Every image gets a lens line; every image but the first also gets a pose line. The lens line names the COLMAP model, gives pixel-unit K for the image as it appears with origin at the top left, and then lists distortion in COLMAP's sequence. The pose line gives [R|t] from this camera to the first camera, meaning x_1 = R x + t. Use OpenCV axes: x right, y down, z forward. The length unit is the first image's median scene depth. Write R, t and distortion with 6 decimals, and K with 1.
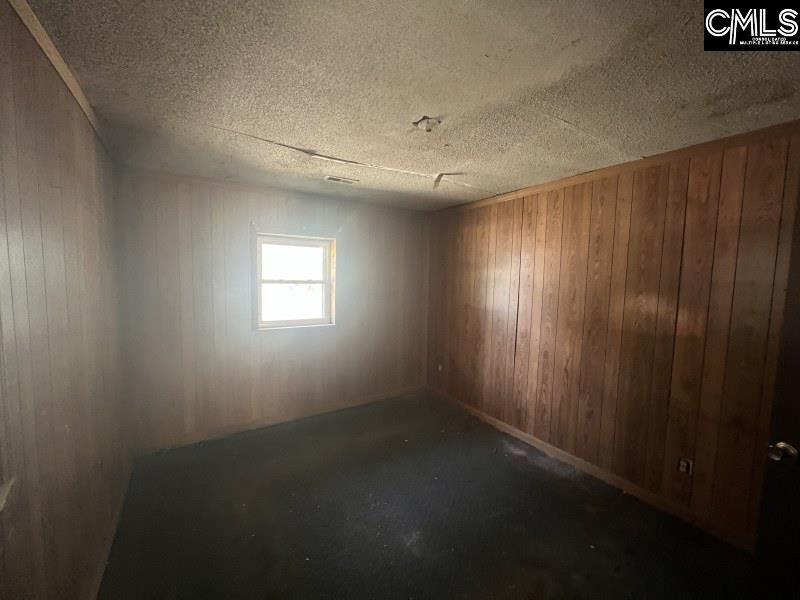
lens RADIAL K [[319.5, 0, 400.6], [0, 319.5, 298.4], [0, 0, 1]] dist [-0.000771, 0.000345]
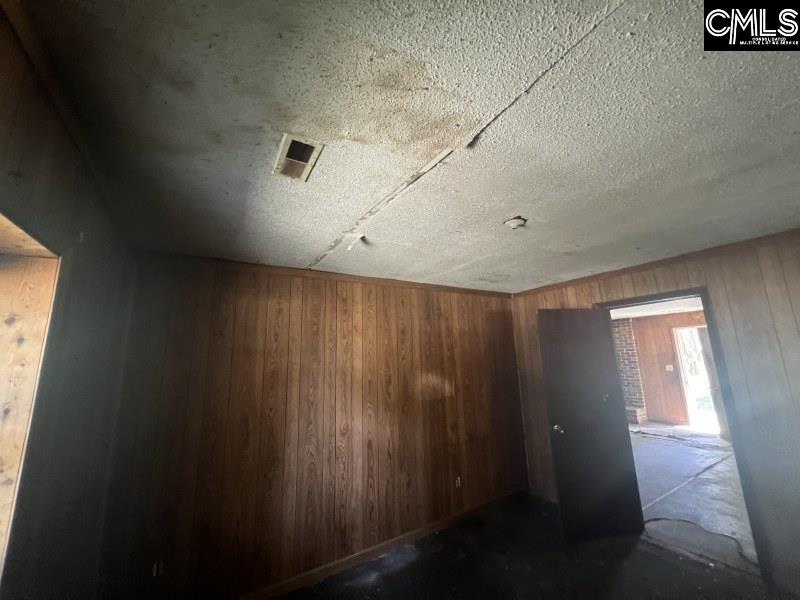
lens RADIAL K [[317.5, 0, 397.6], [0, 317.5, 298.4], [0, 0, 1]] dist [0.000271, 0.000058]
pose [[0.035596, 0.166801, 0.985348, -0.577263], [0.100024, 0.980427, -0.169582, -0.090051], [-0.994348, 0.104595, 0.018215, 0.856828]]
